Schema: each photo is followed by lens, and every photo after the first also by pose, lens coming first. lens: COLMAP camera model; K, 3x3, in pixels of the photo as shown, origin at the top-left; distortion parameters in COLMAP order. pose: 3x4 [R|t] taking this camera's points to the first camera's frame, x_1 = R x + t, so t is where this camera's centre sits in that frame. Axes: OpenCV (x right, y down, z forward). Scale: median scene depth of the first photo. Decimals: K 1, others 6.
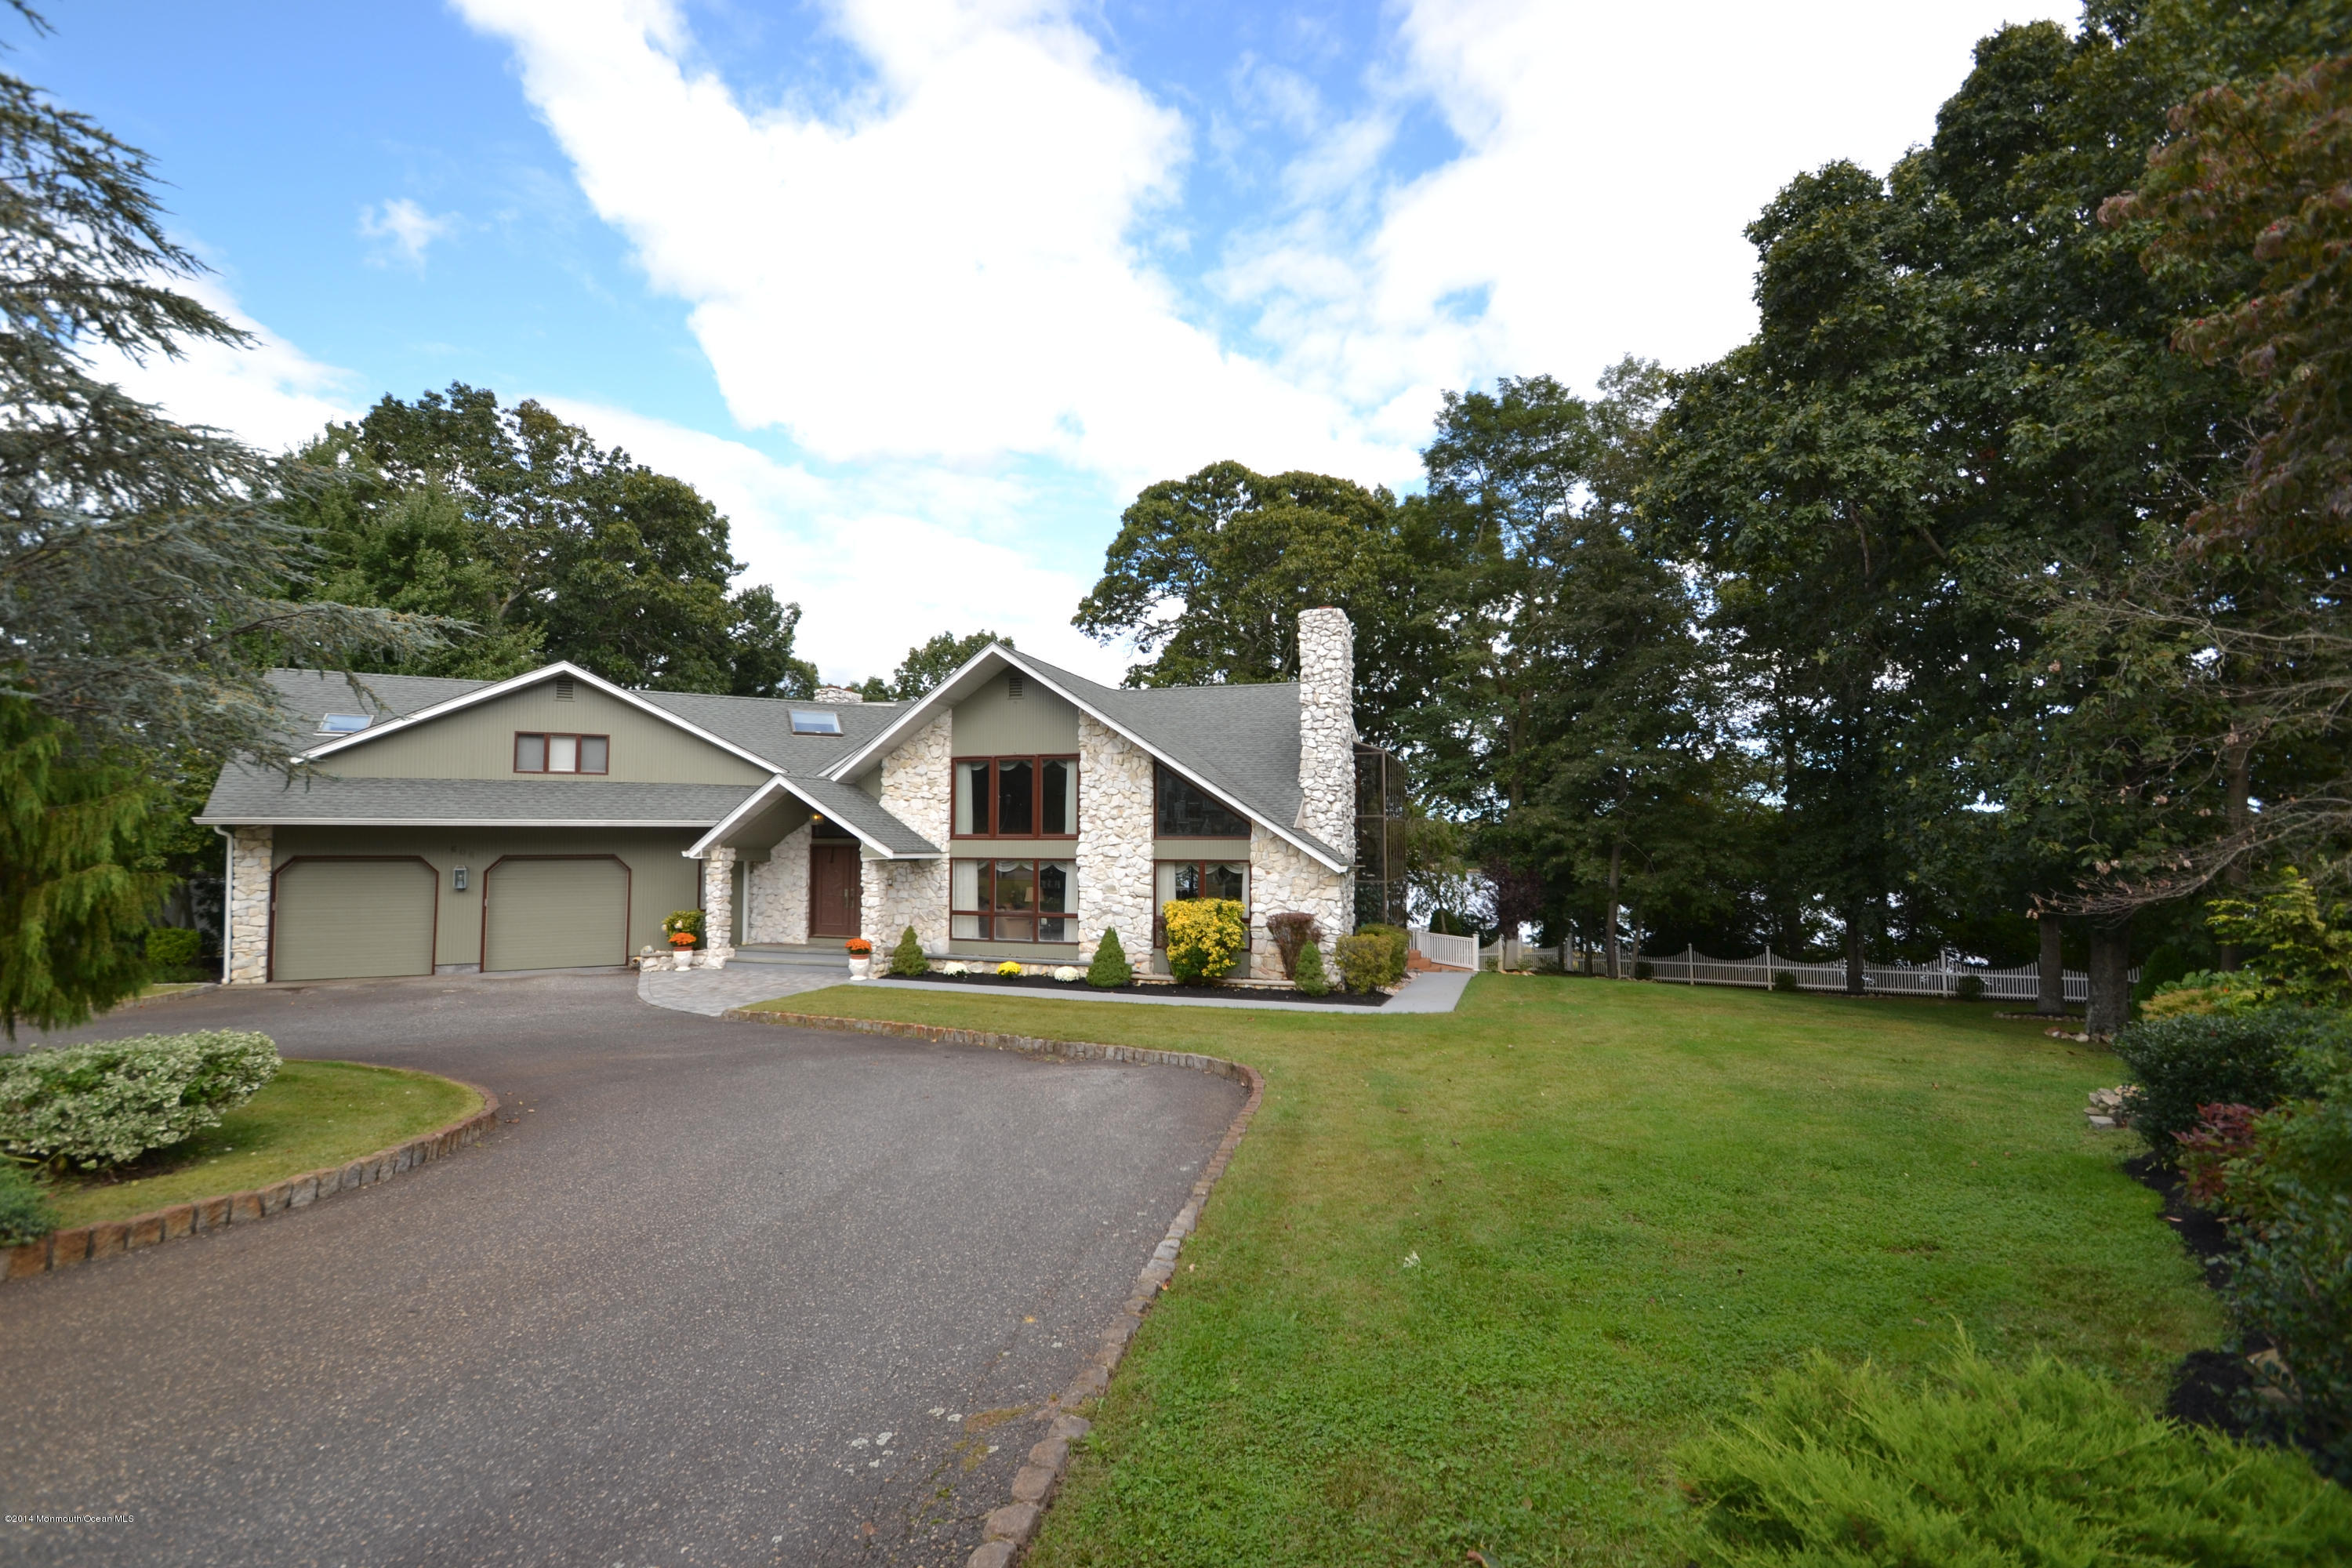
lens RADIAL K [[1028.2, 0, 1144.5], [0, 1028.2, 783.2], [0, 0, 1]] dist [0.001009, -0.002978]
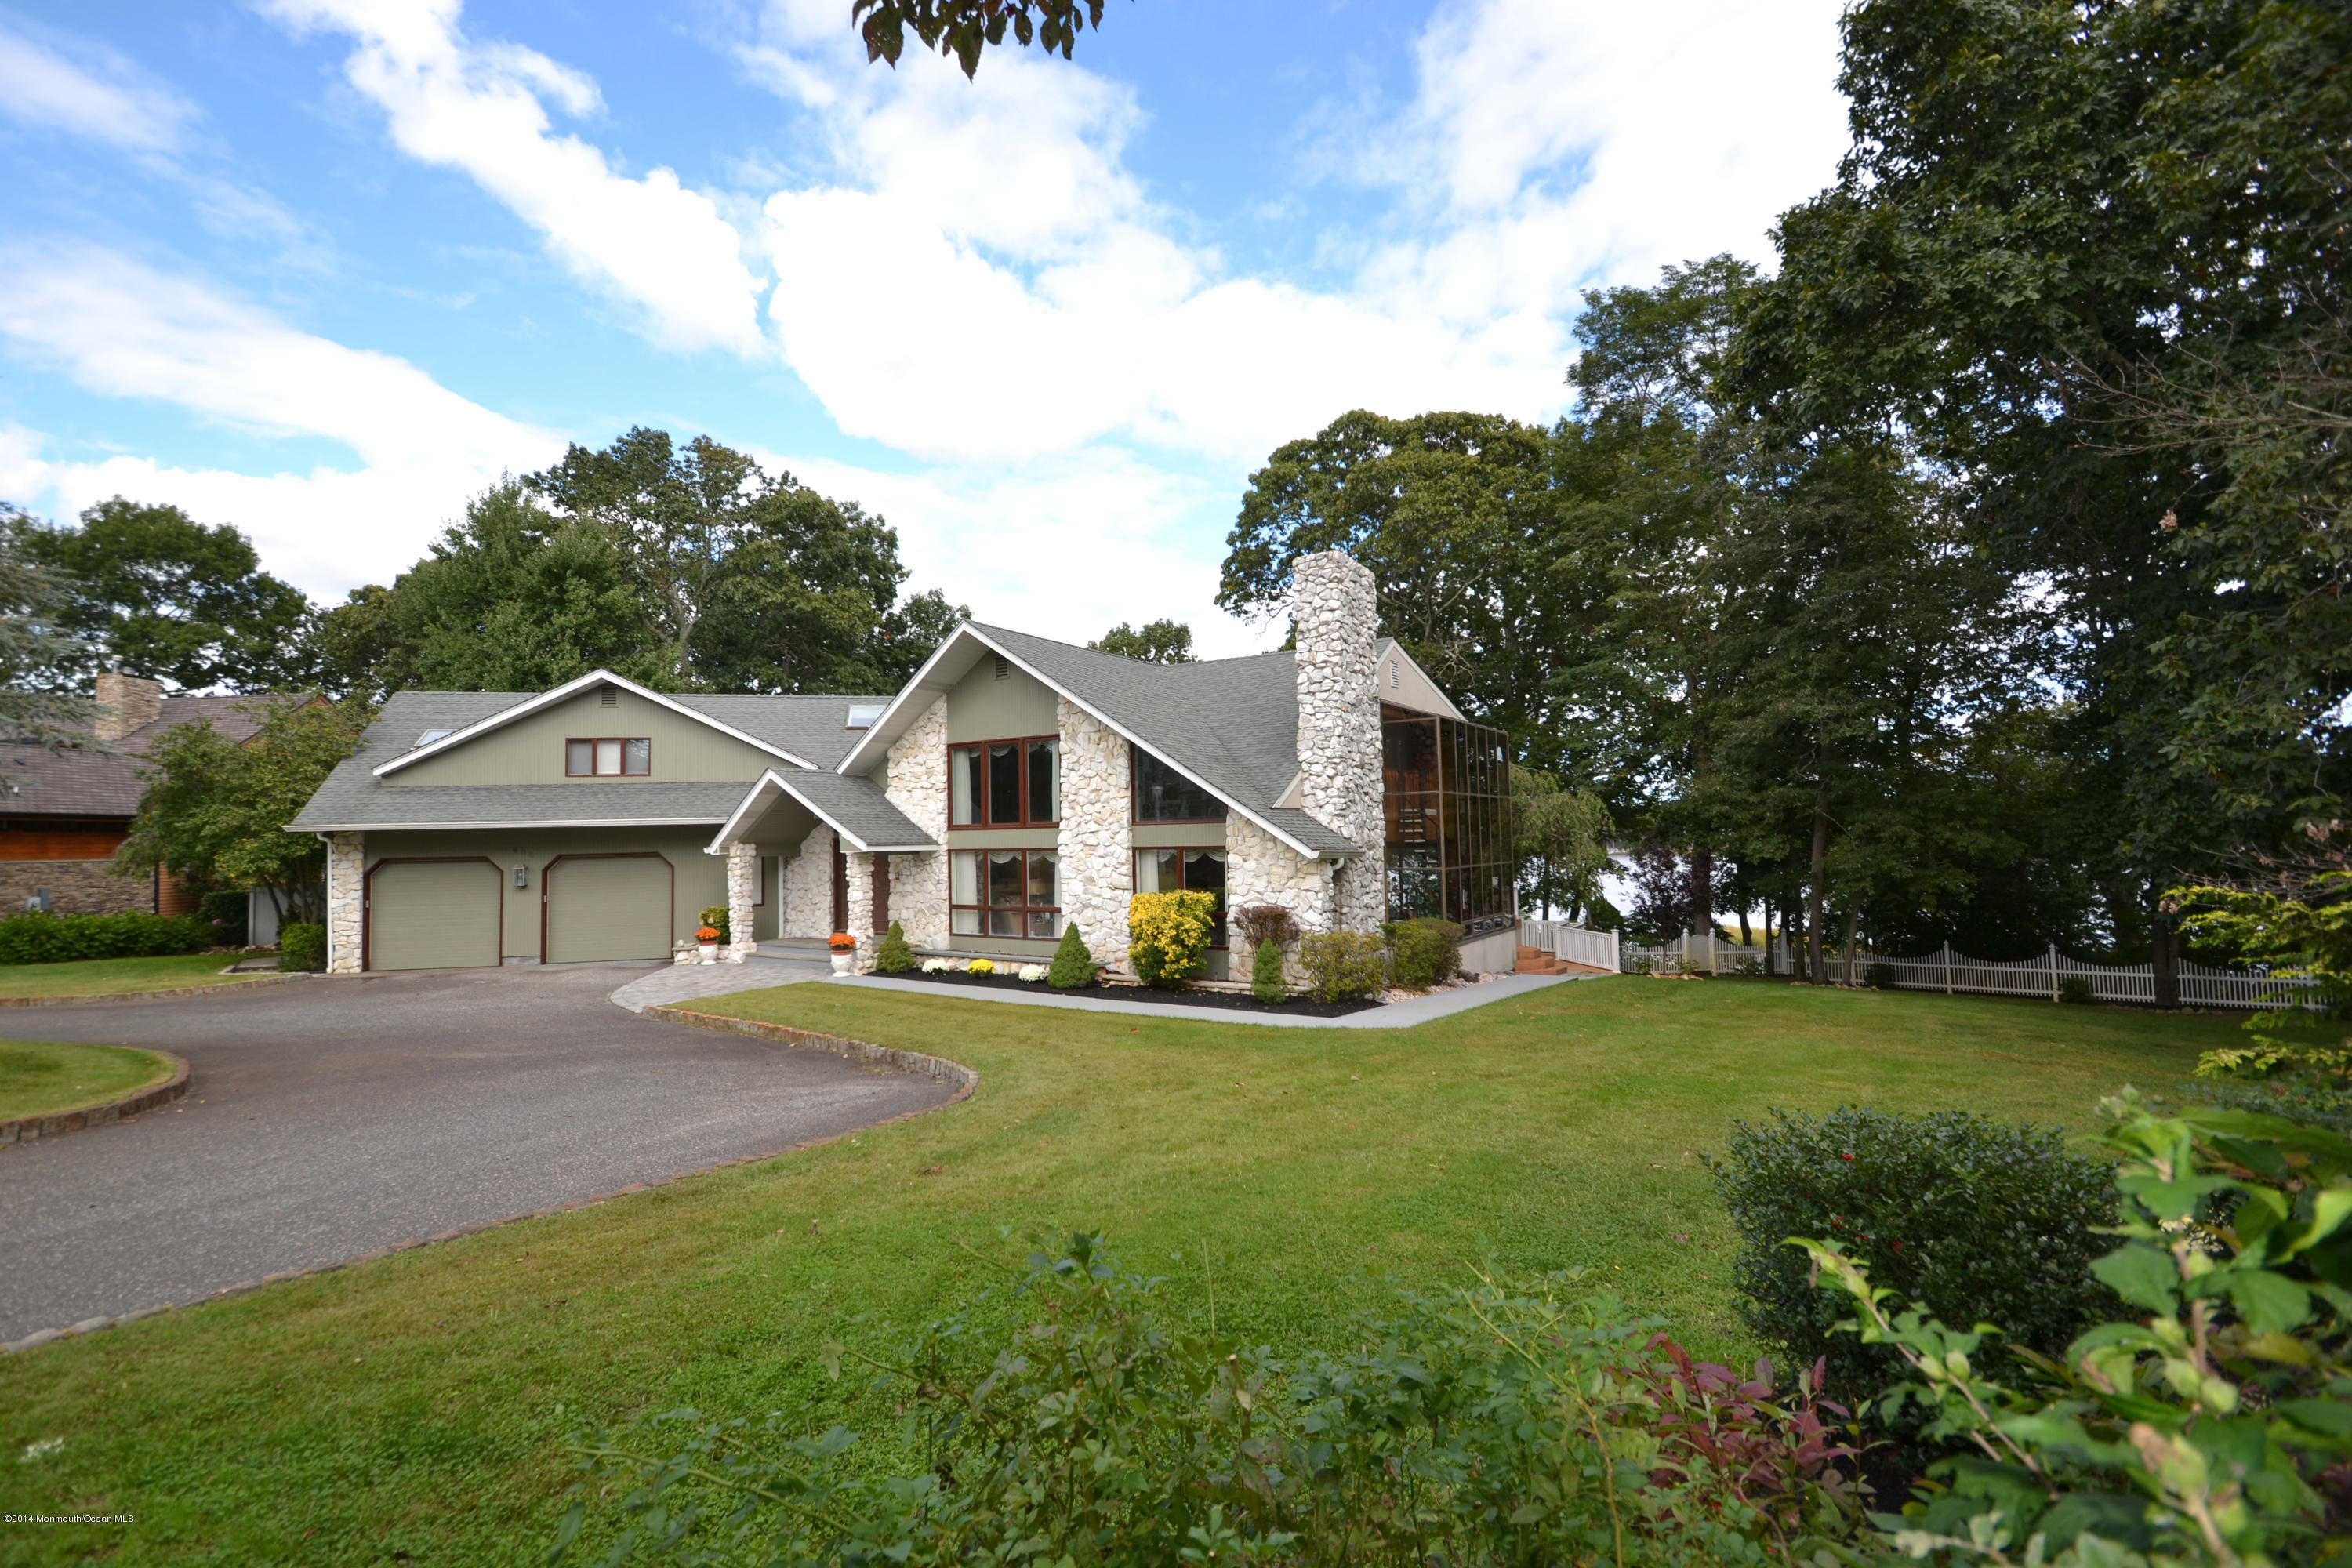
lens RADIAL K [[1028.2, 0, 1167.0], [0, 1028.2, 782.2], [0, 0, 1]] dist [0.001009, -0.002978]
pose [[0.966415, -0.034767, -0.254623, 0.257073], [0.036665, 0.999324, 0.002710, 0.014903], [0.254356, -0.011955, 0.967037, 0.128489]]
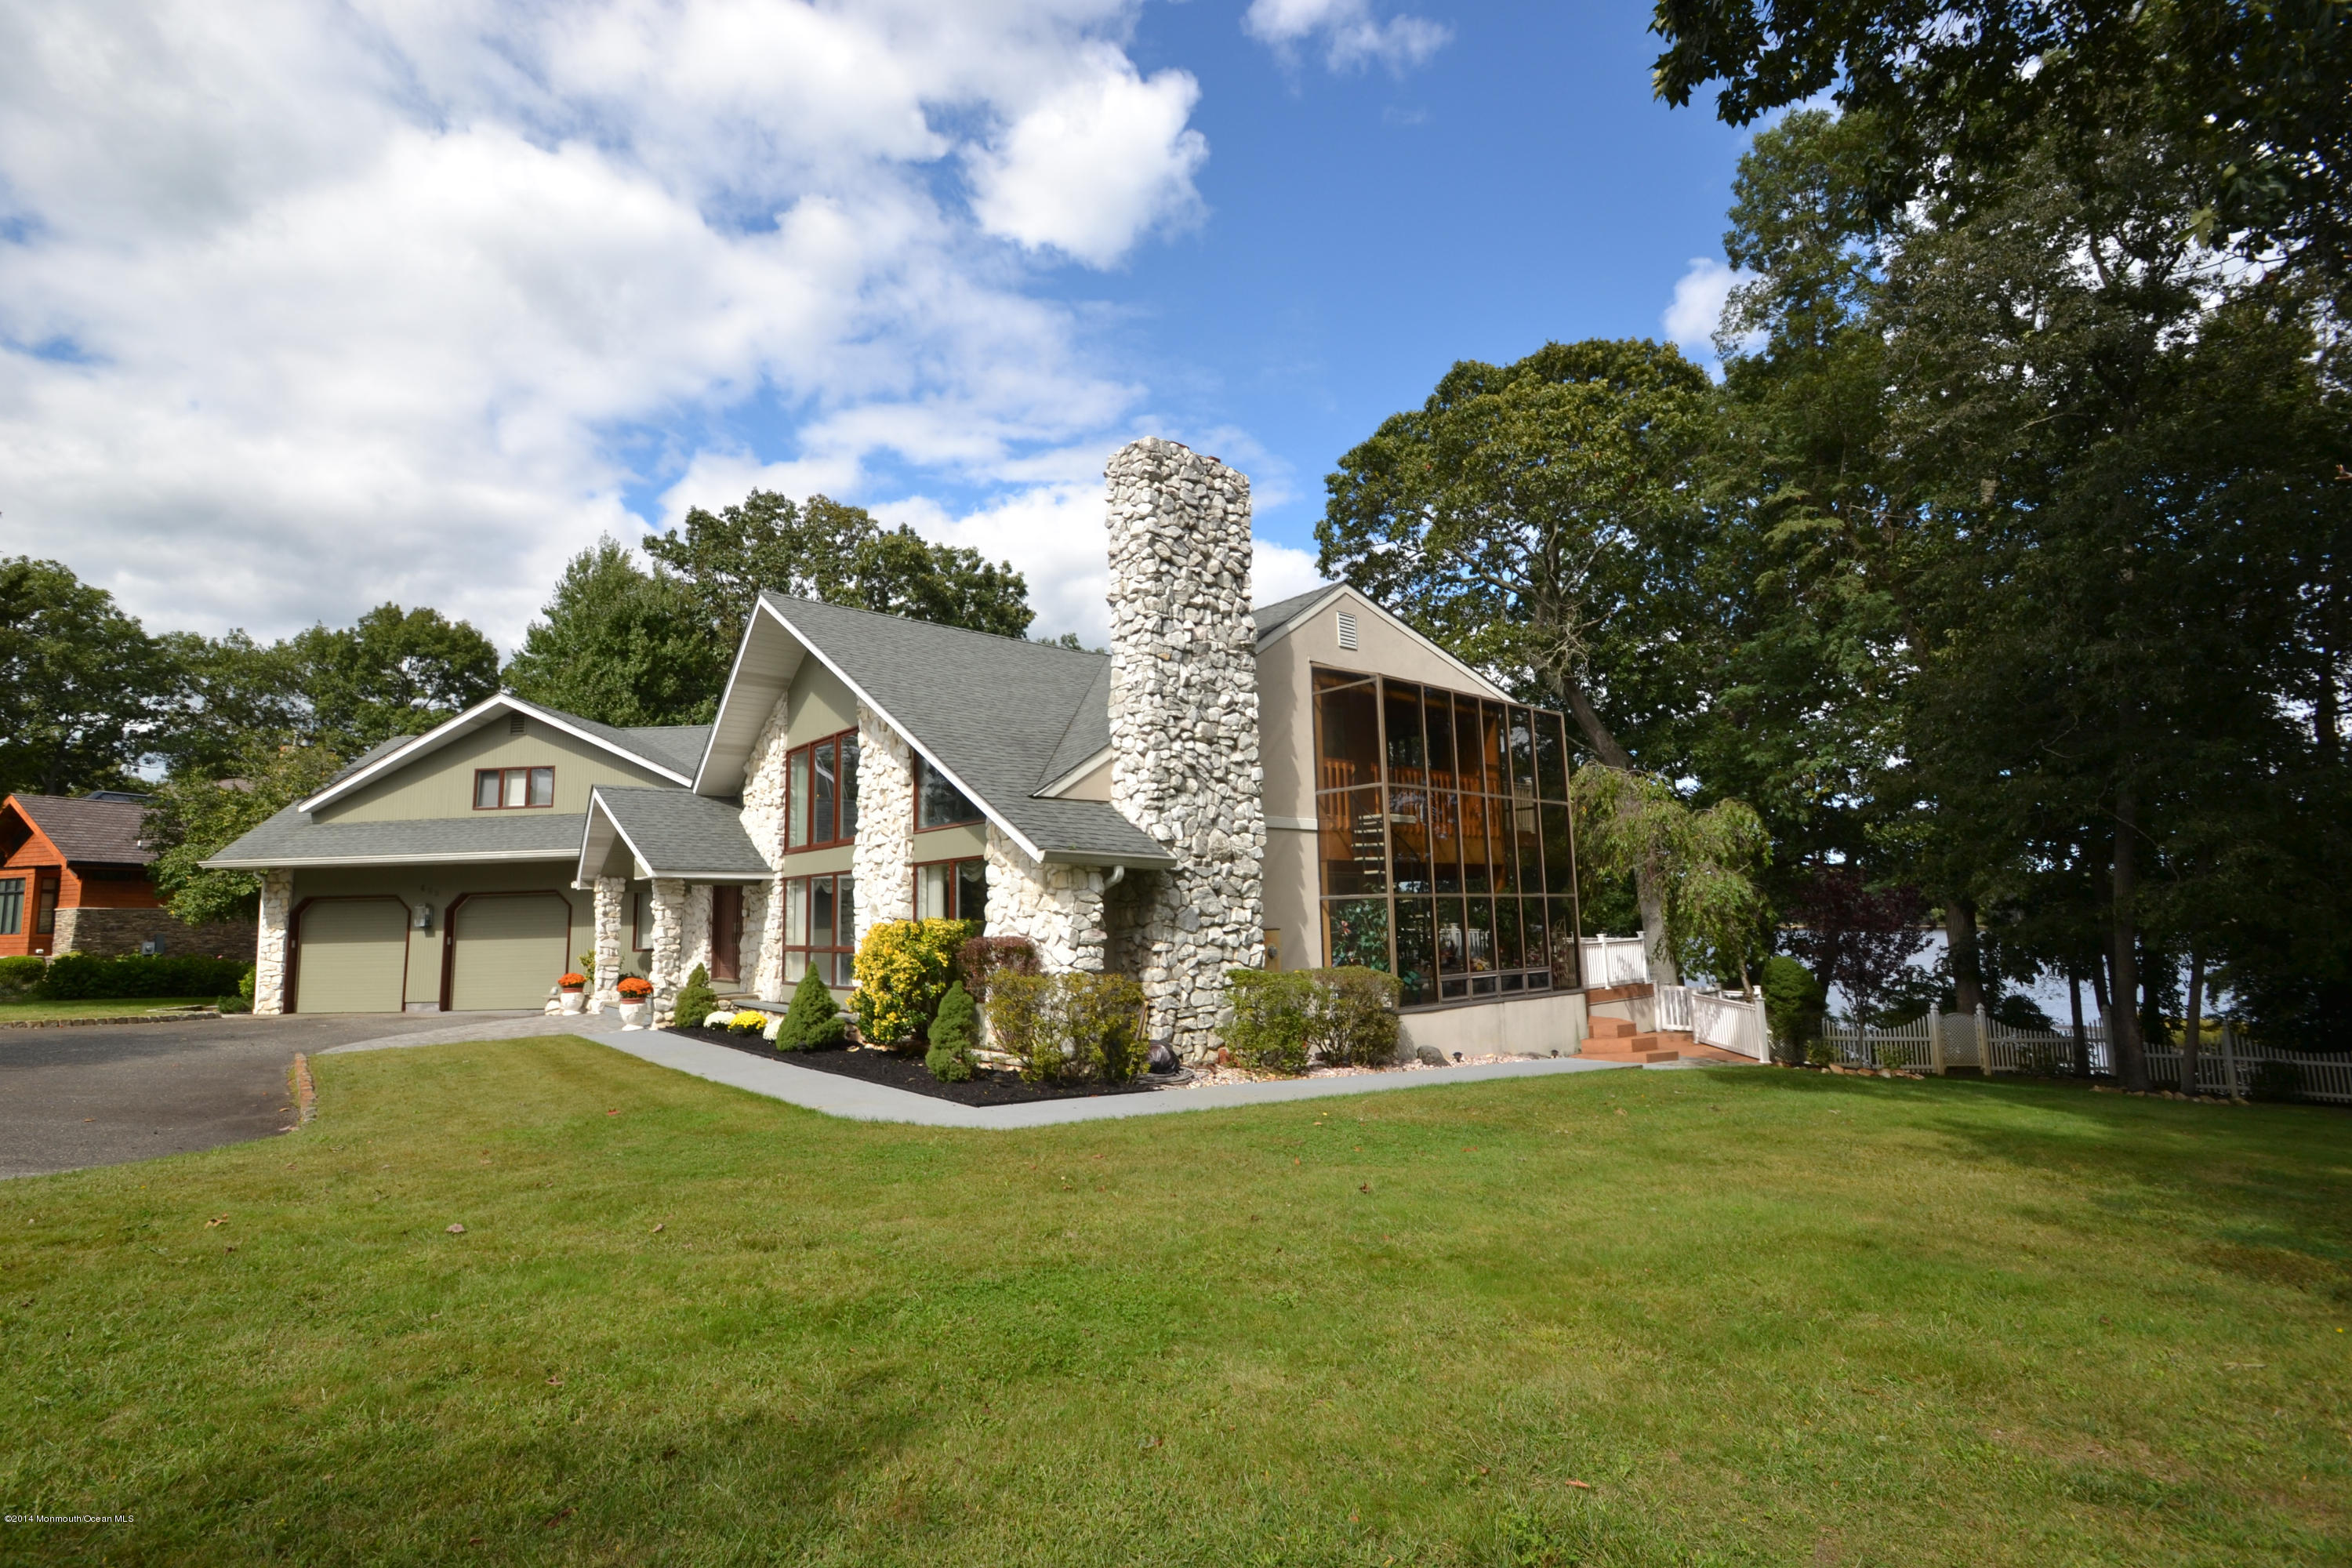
lens RADIAL K [[1028.2, 0, 1178.2], [0, 1028.2, 783.6], [0, 0, 1]] dist [0.001009, -0.002978]
pose [[0.861349, -0.087855, -0.500360, 0.475436], [0.055554, 0.995315, -0.079126, 0.080684], [0.504968, 0.040358, 0.862194, 0.479976]]
